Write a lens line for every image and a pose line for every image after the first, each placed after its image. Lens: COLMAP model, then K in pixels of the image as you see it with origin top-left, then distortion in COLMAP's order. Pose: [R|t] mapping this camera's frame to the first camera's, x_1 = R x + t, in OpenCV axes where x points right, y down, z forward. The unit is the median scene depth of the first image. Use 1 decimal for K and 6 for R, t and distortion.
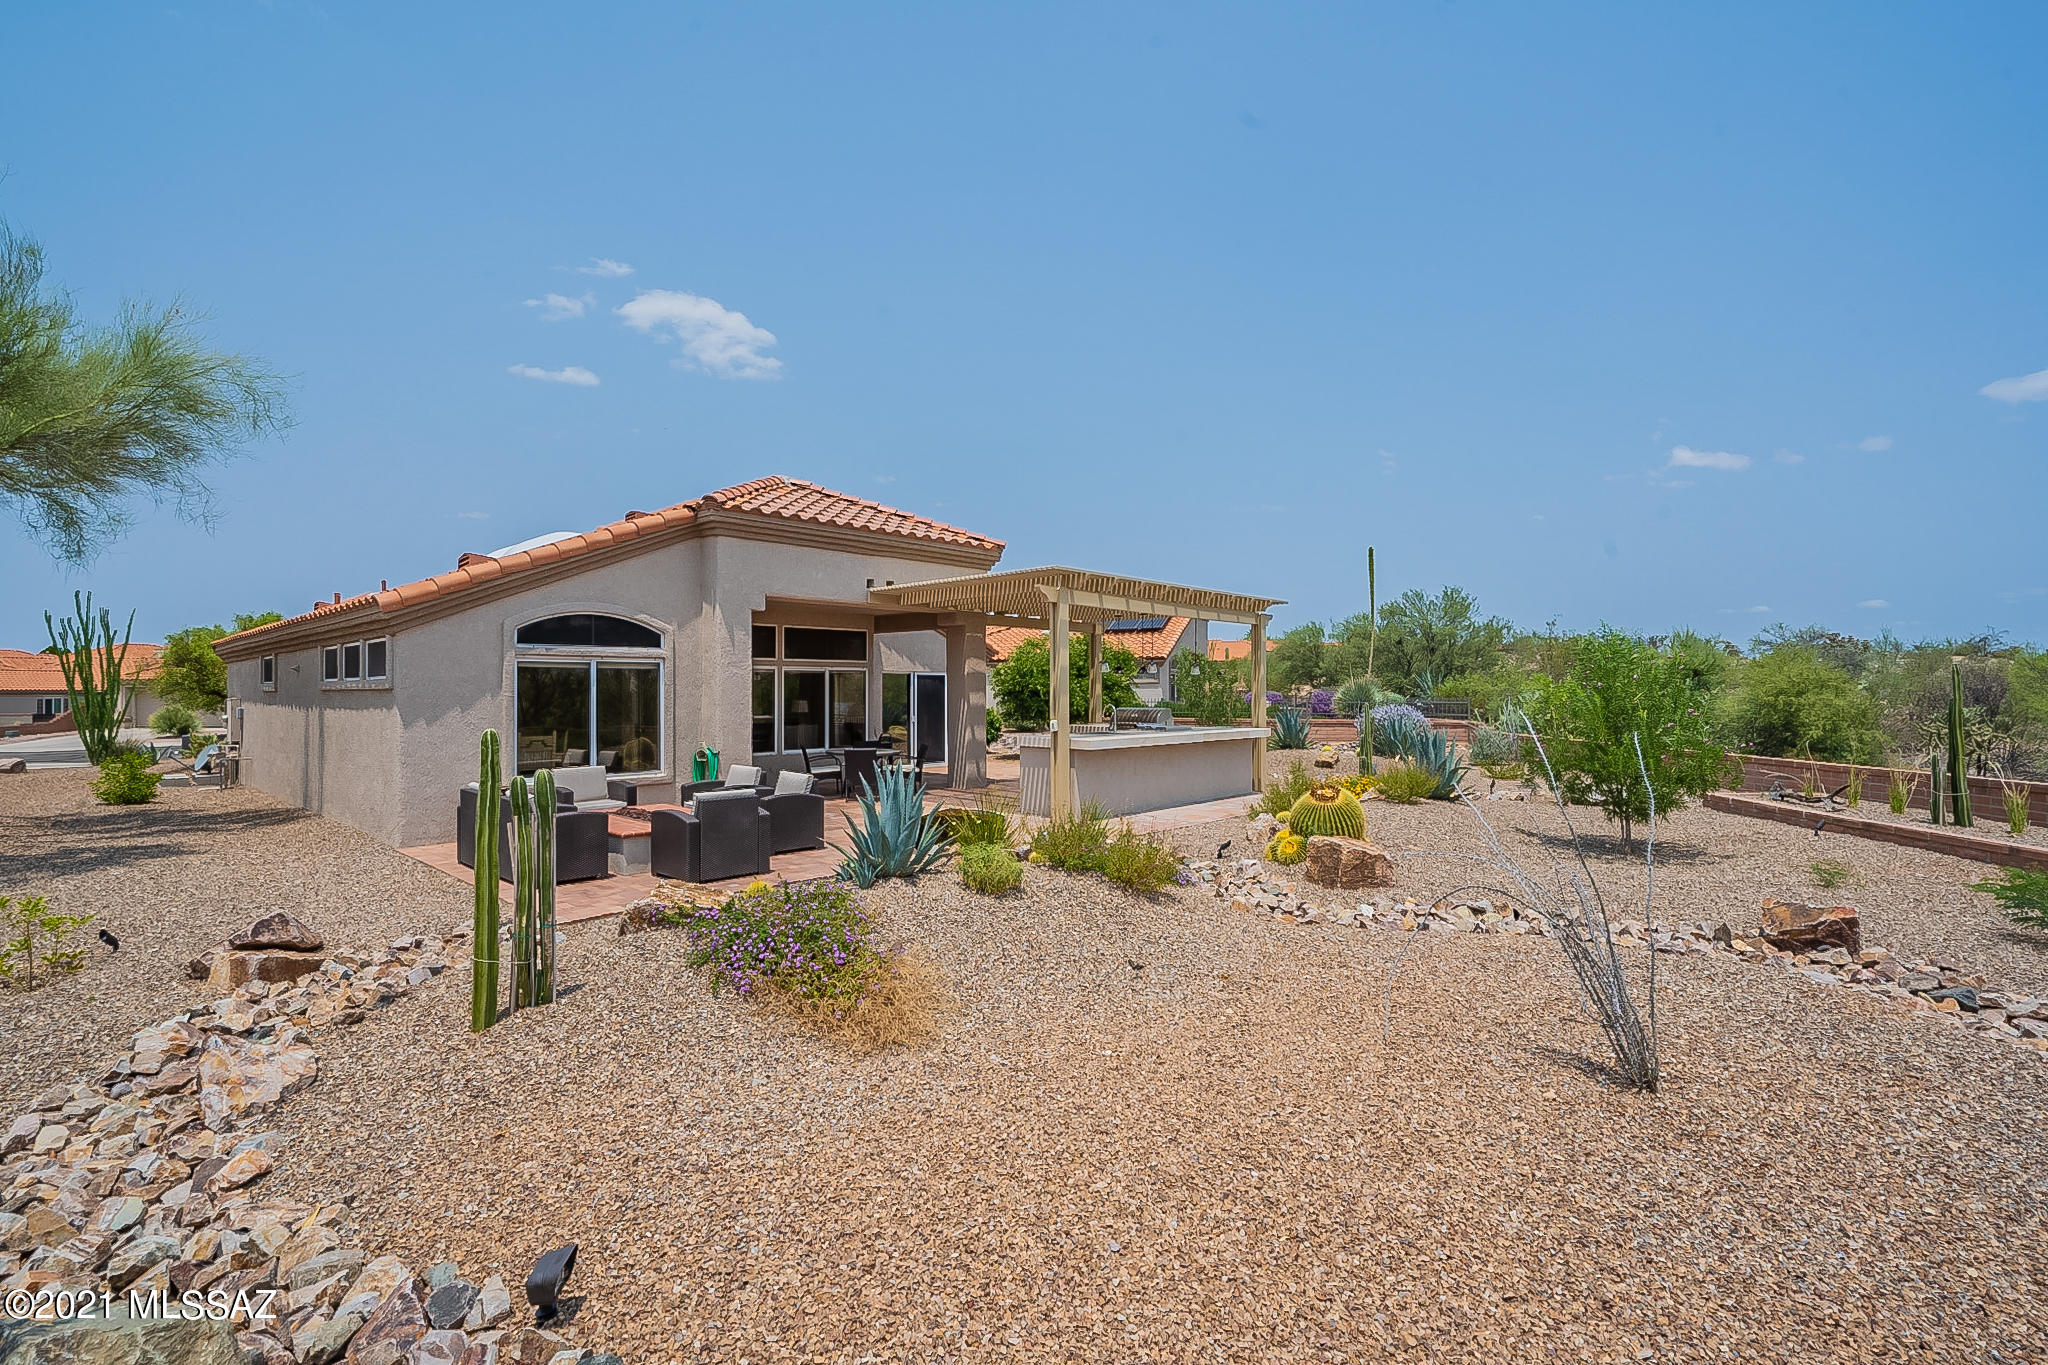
lens RADIAL K [[945.4, 0, 1040.3], [0, 945.4, 684.4], [0, 0, 1]] dist [0.000063, 0.000021]
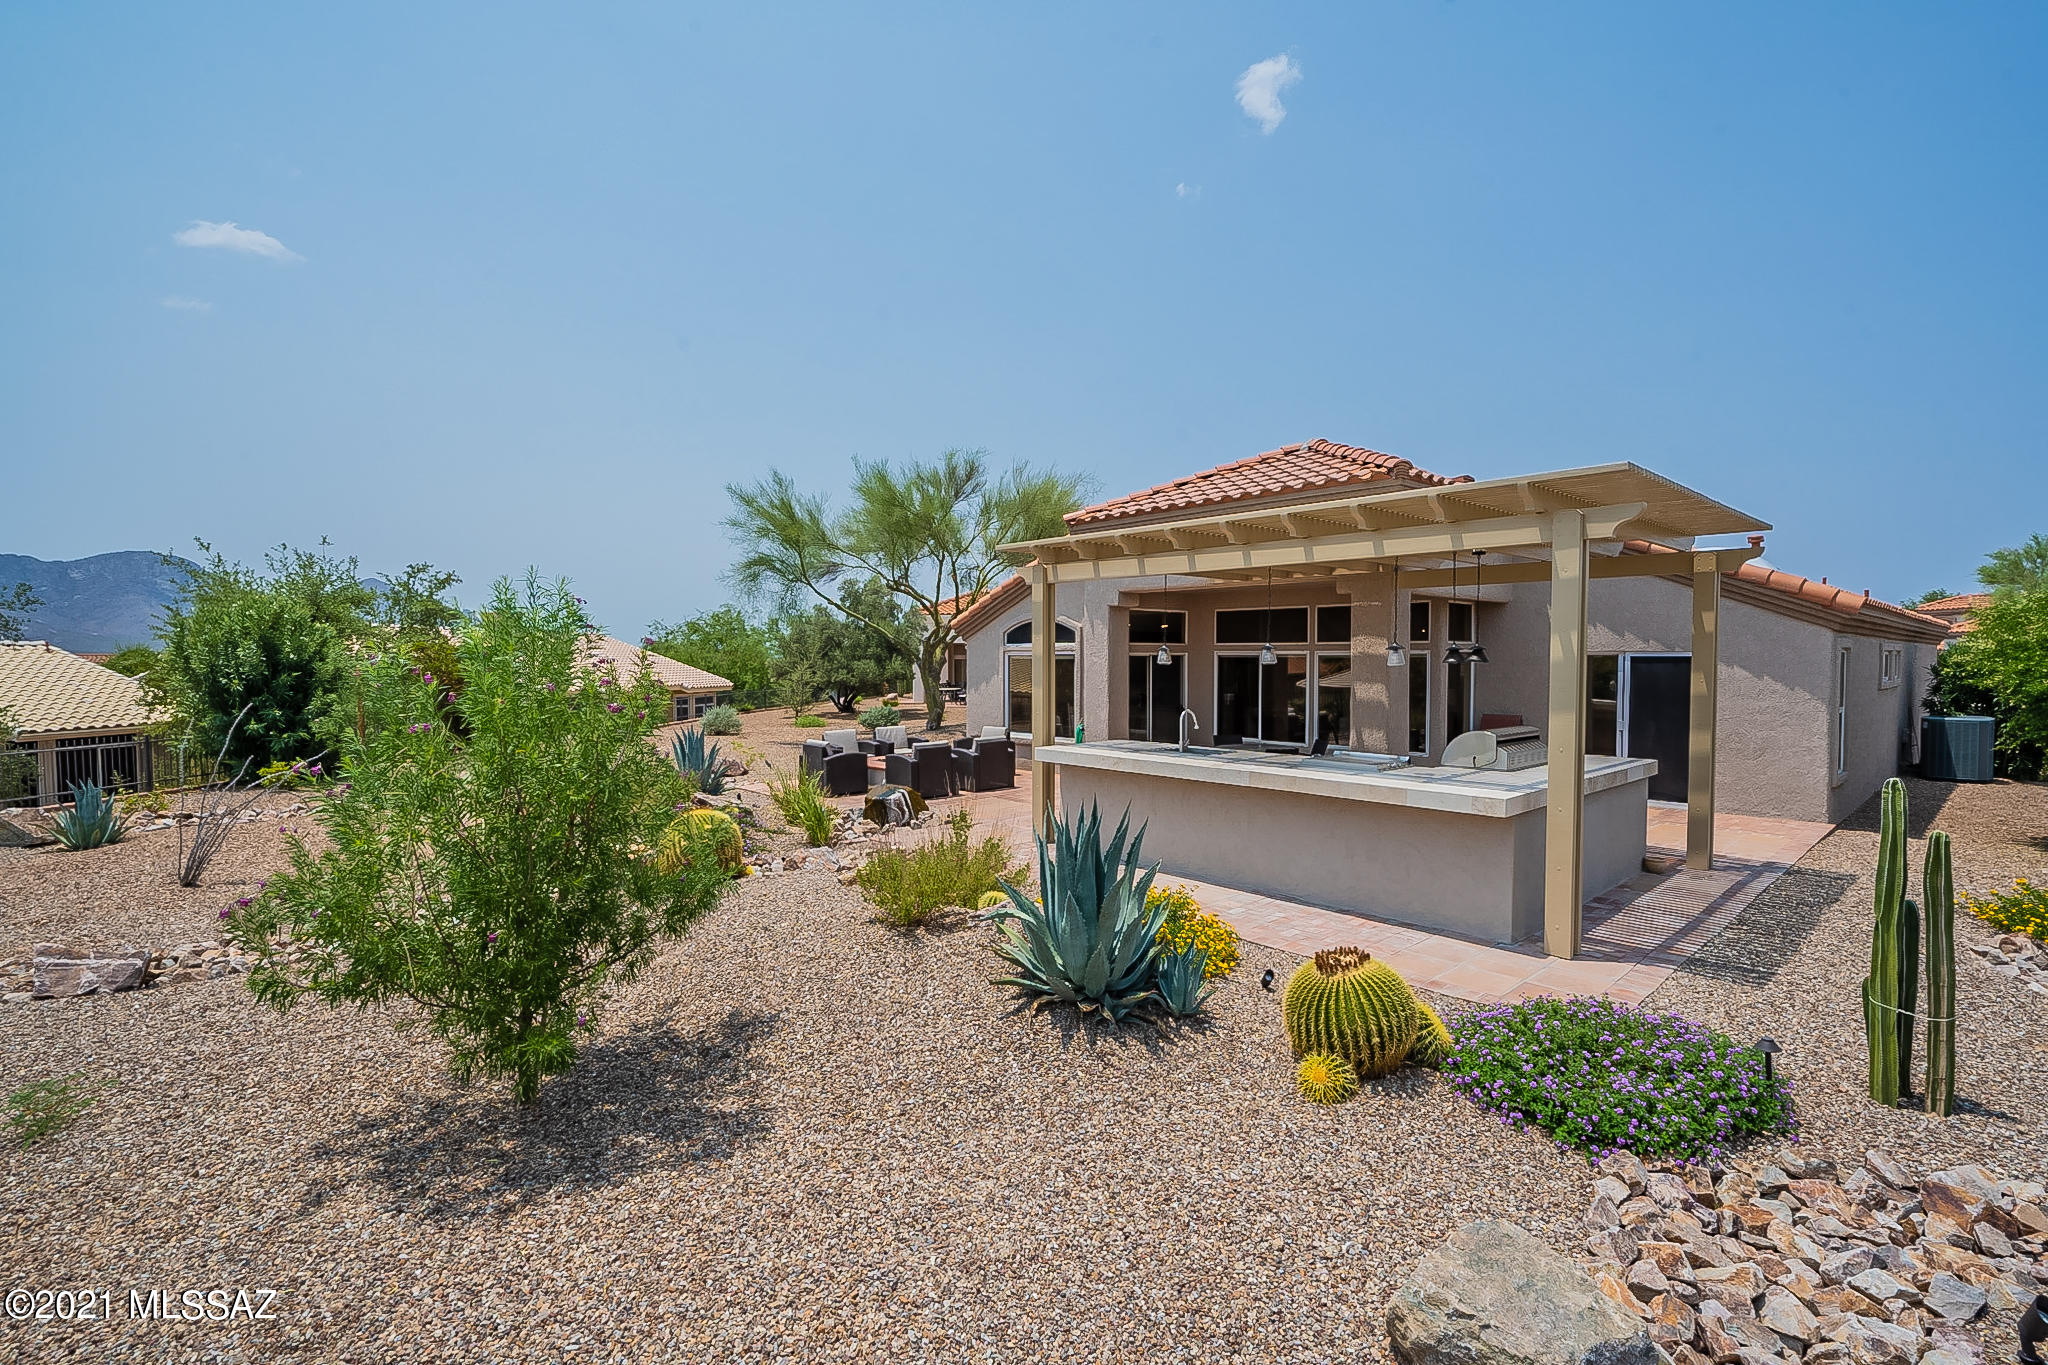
lens RADIAL K [[945.4, 0, 1040.3], [0, 945.4, 684.4], [0, 0, 1]] dist [0.000063, 0.000021]
pose [[-0.074997, 0.015855, -0.997058, 0.821896], [0.000001, 0.999874, 0.015900, -0.001023], [0.997184, 0.001191, -0.074988, 0.995512]]
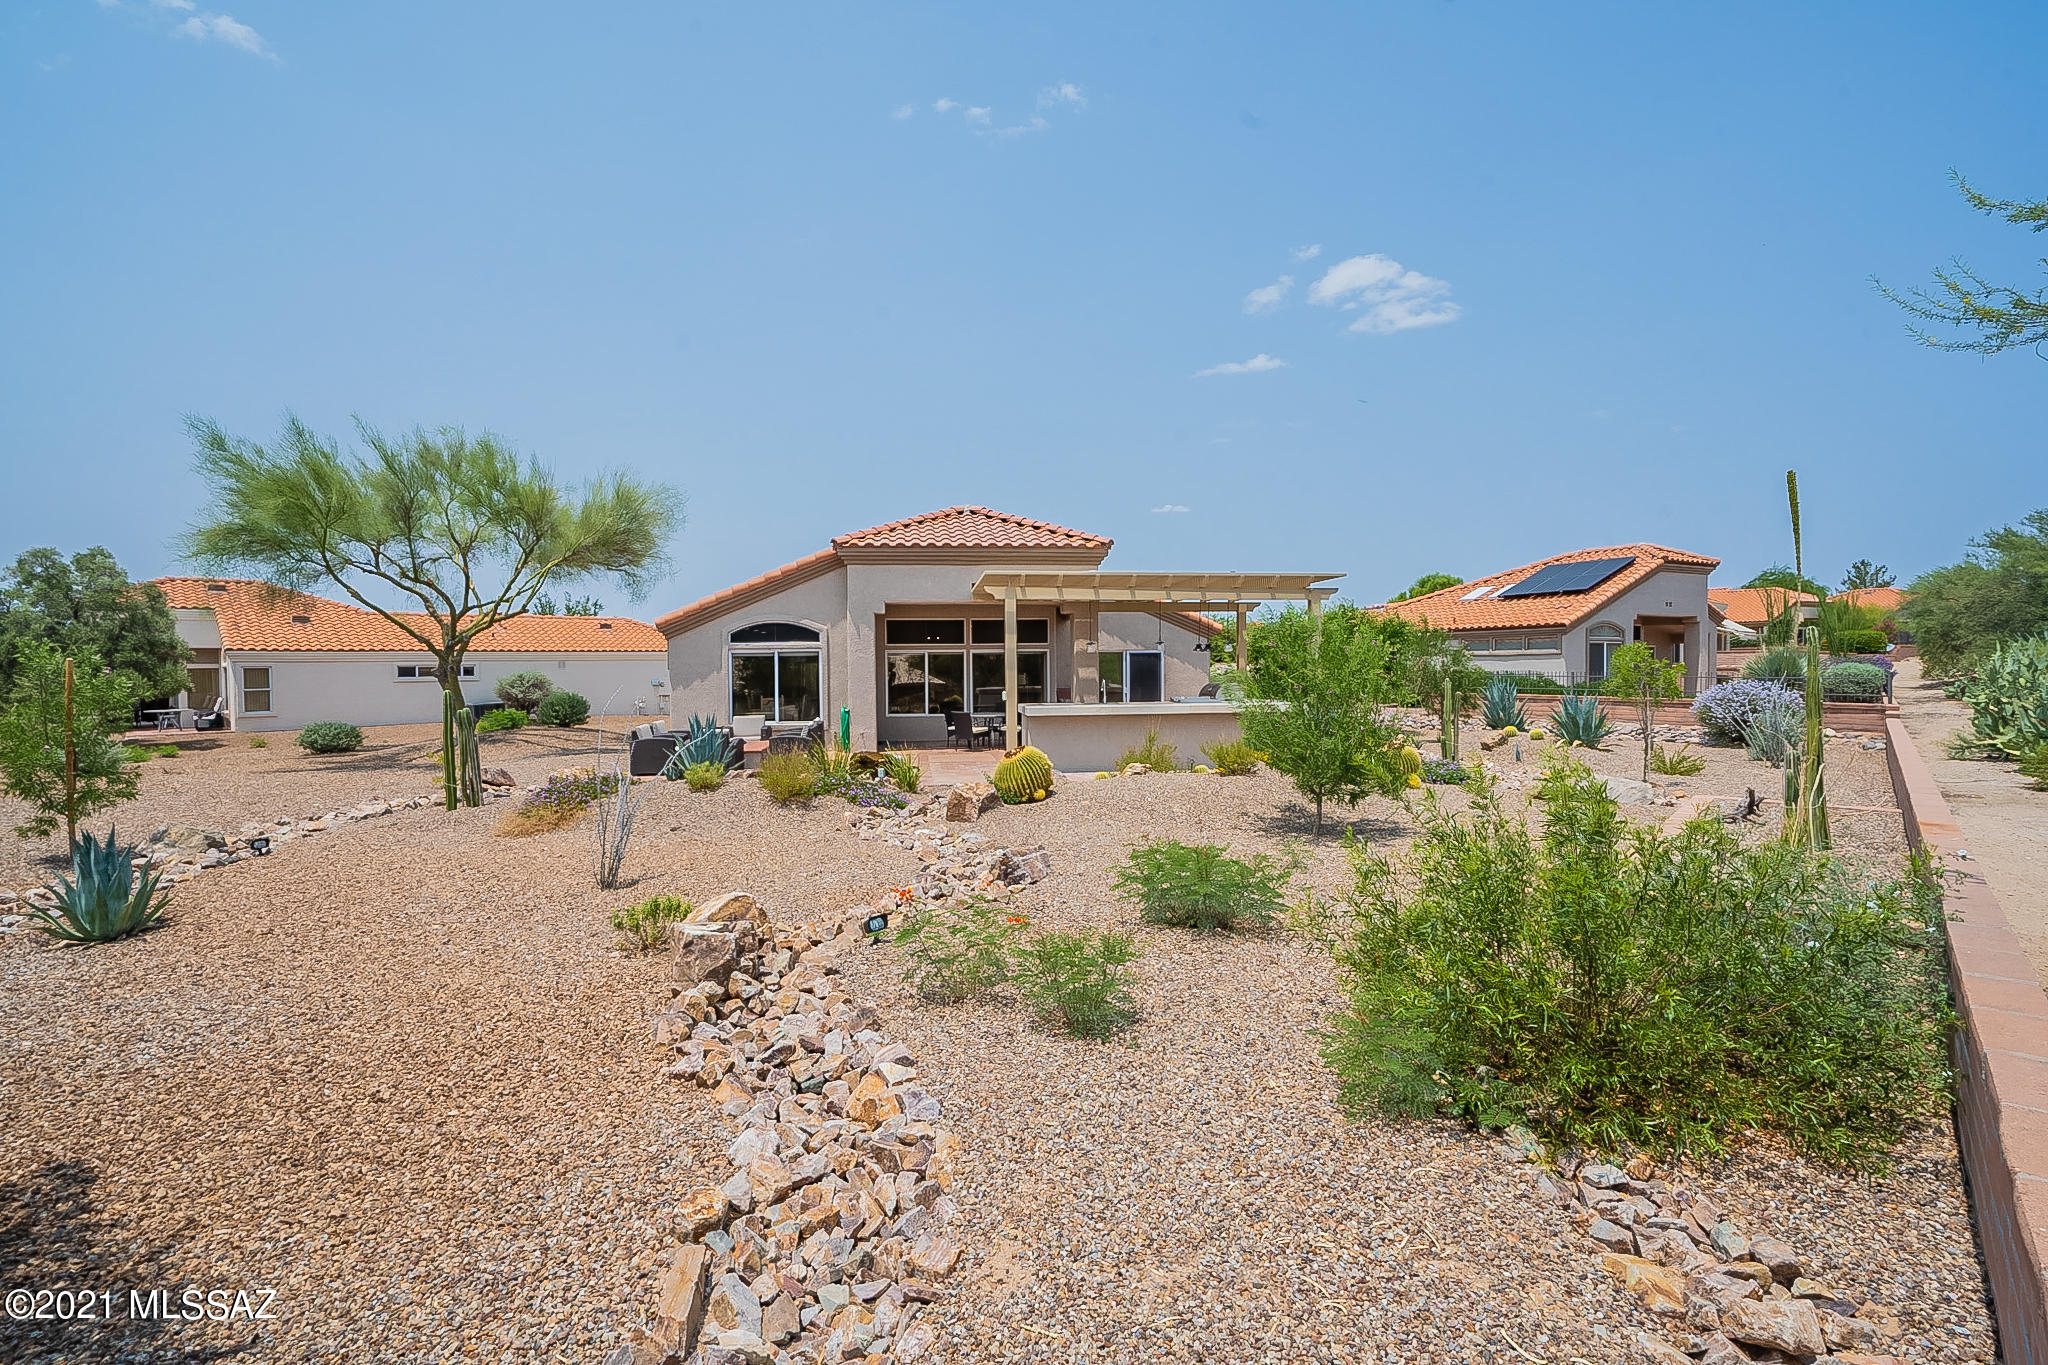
lens RADIAL K [[983.7, 0, 1022.6], [0, 983.7, 673.3], [0, 0, 1]] dist [-0.018482, -0.000103]
pose [[0.755445, -0.000085, -0.655212, 0.845685], [0.010639, 0.999870, 0.012137, -0.002577], [0.655126, -0.016140, 0.755347, 0.012800]]
